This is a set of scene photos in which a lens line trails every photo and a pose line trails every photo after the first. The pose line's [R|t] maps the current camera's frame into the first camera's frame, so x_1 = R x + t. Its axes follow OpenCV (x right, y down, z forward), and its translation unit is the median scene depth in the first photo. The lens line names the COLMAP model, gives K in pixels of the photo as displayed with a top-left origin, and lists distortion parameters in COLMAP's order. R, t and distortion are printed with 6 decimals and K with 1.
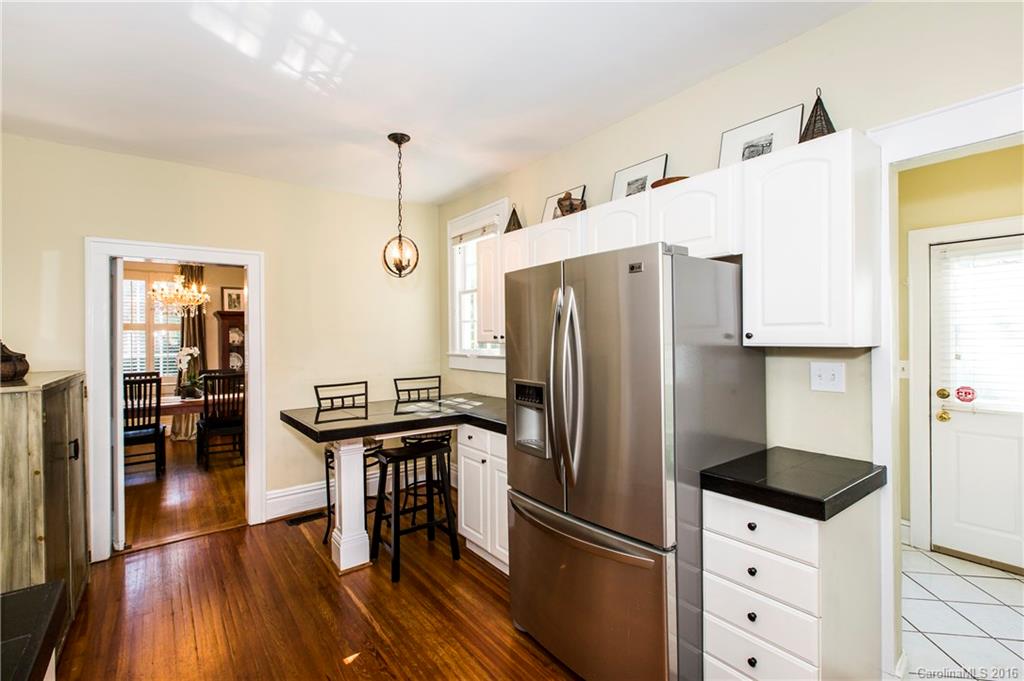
lens RADIAL K [[462.8, 0, 512.7], [0, 462.8, 331.8], [0, 0, 1]] dist [-0.002580, 0.000572]
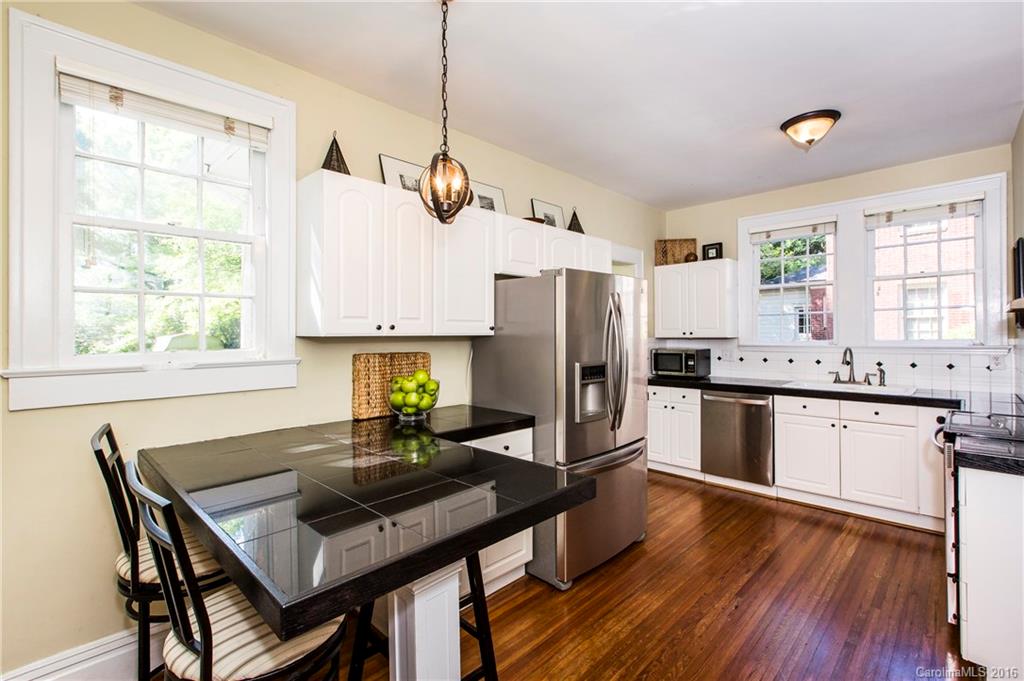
lens RADIAL K [[462.8, 0, 513.4], [0, 462.8, 344.6], [0, 0, 1]] dist [-0.002580, 0.000572]
pose [[-0.132514, -0.001054, 0.991181, -1.100747], [0.003843, 0.999991, 0.001577, 0.054465], [-0.991174, 0.004018, -0.132509, 1.308687]]
